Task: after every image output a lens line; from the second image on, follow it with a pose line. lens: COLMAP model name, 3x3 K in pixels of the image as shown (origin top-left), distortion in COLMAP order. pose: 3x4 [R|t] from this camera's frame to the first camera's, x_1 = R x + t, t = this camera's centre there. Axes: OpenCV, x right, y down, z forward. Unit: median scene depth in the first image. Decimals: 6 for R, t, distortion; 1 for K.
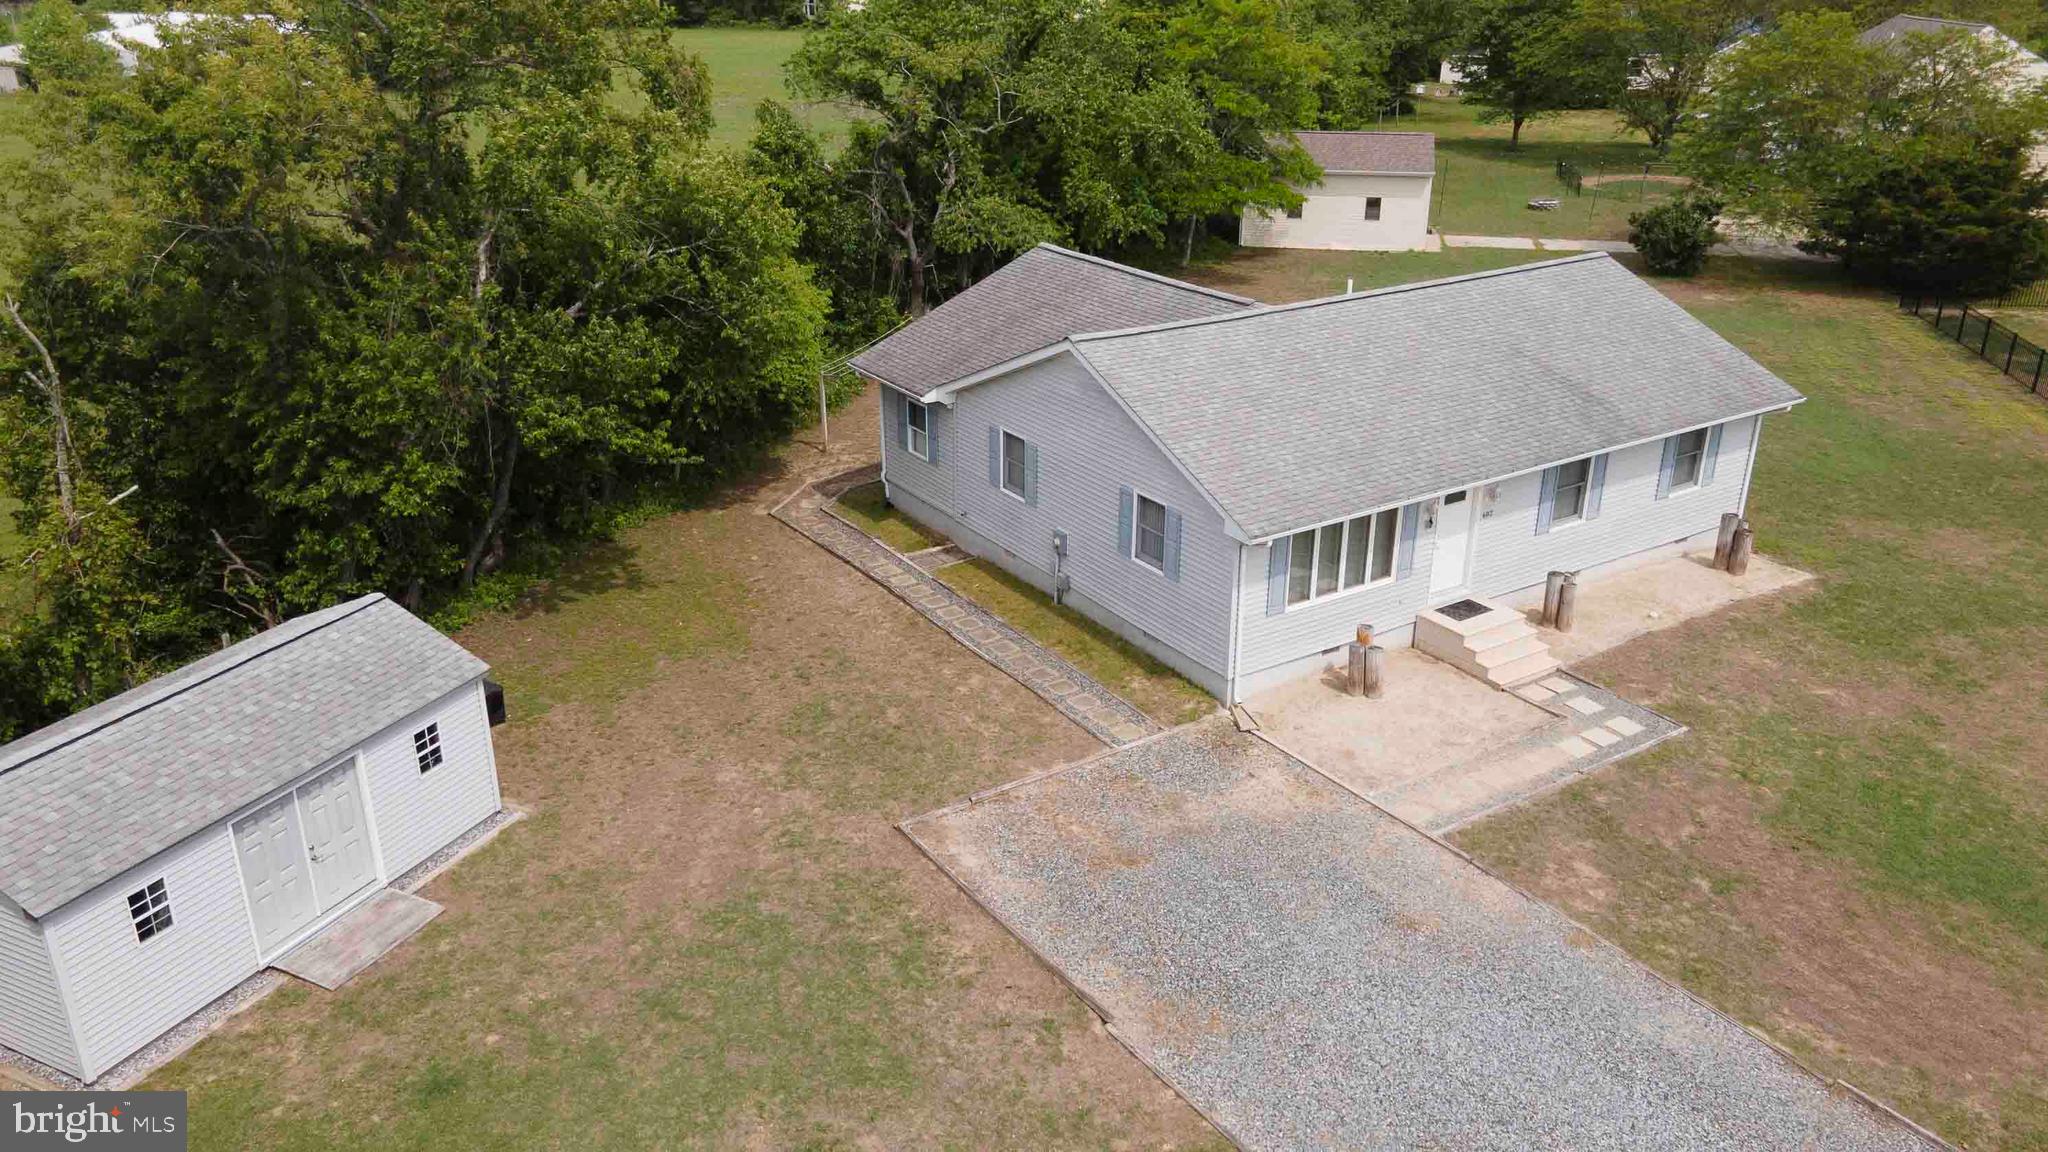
lens RADIAL K [[1473.4, 0, 988.8], [0, 1473.4, 574.3], [0, 0, 1]] dist [0.021559, 0.004388]
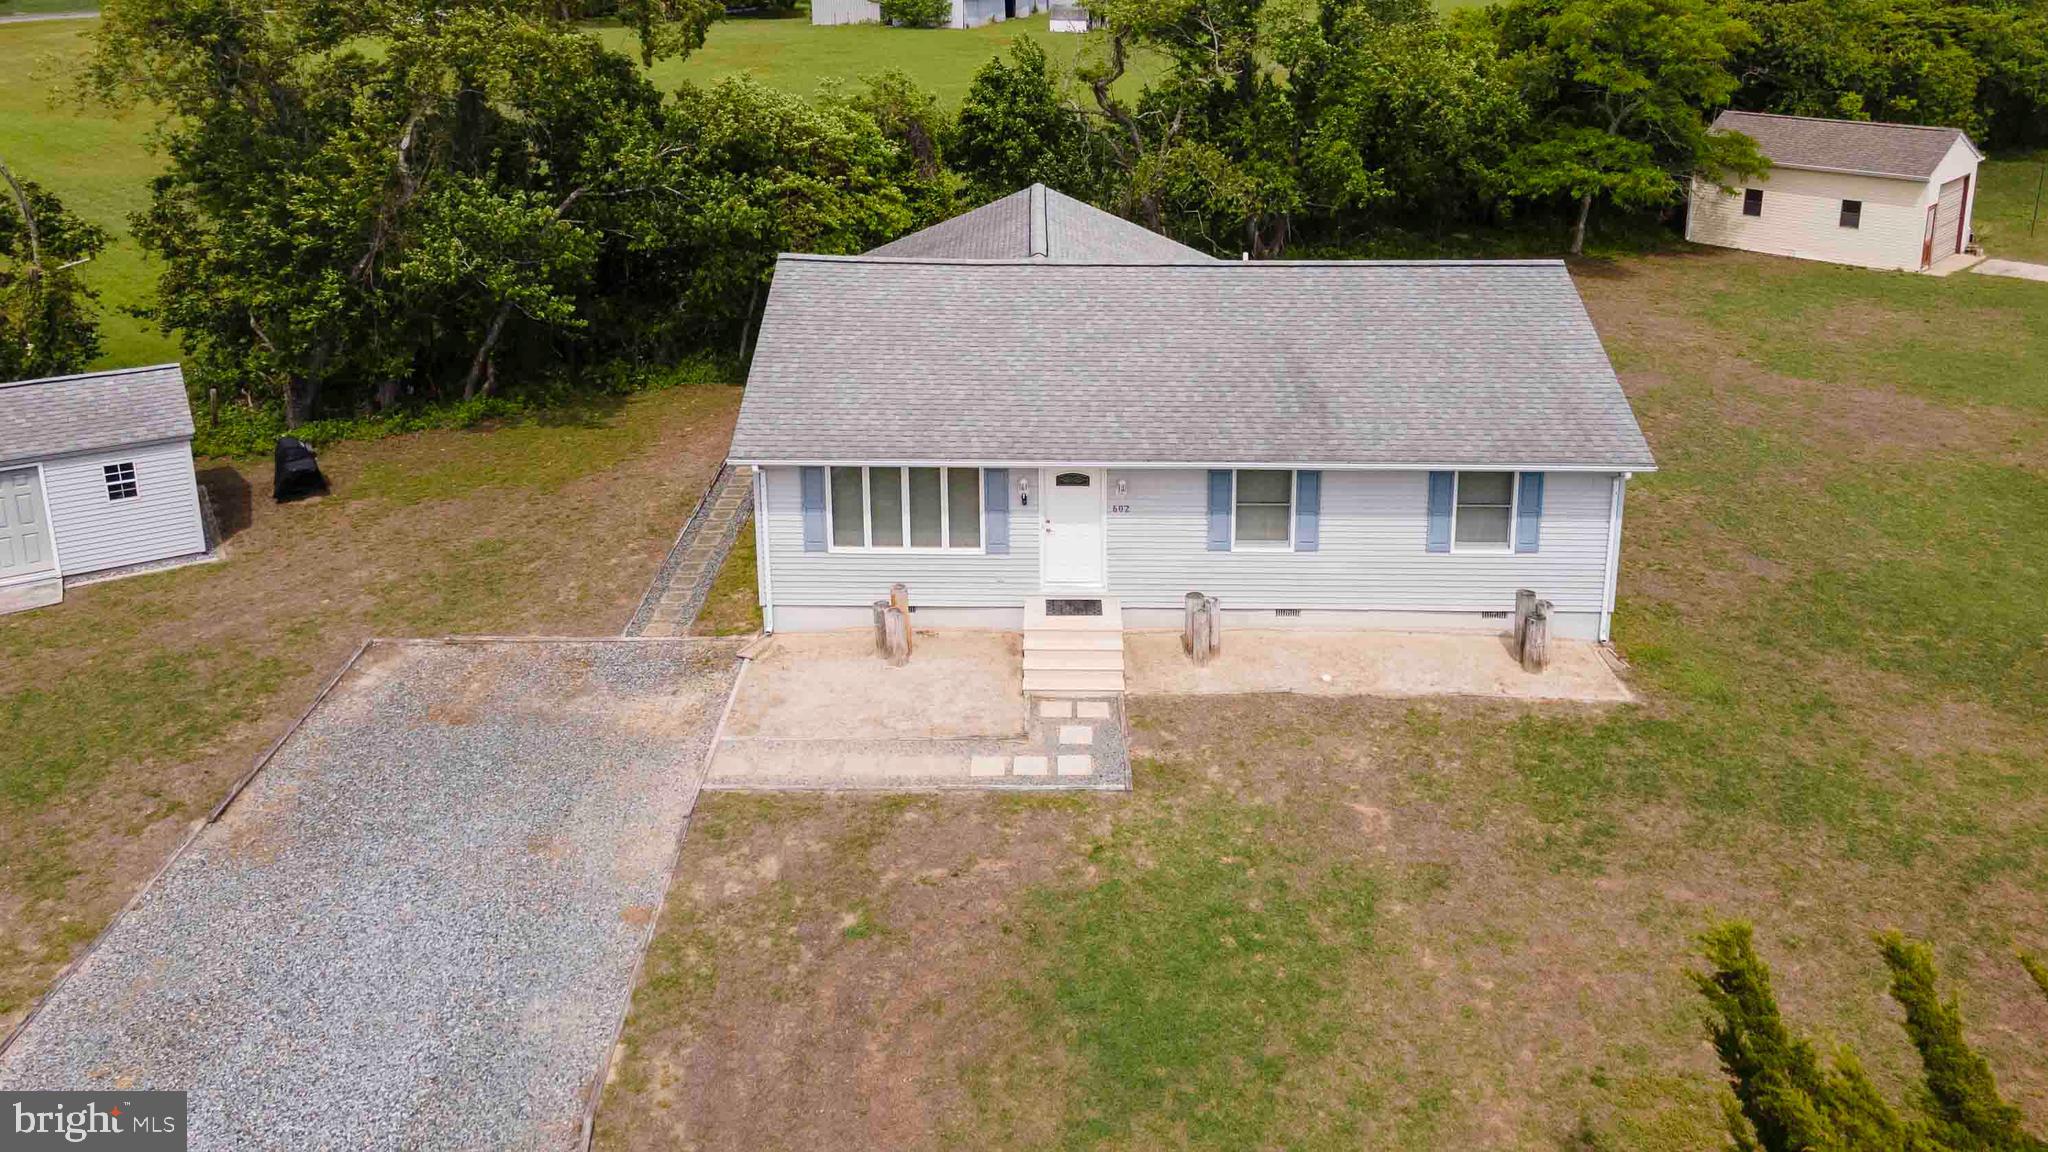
lens RADIAL K [[1542.2, 0, 1069.3], [0, 1542.2, 317.4], [0, 0, 1]] dist [0.021353, -0.002025]
pose [[0.851252, 0.148775, -0.503225, 0.825559], [-0.216619, 0.973075, -0.078748, -0.078405], [0.477960, 0.176042, 0.860560, 0.174103]]
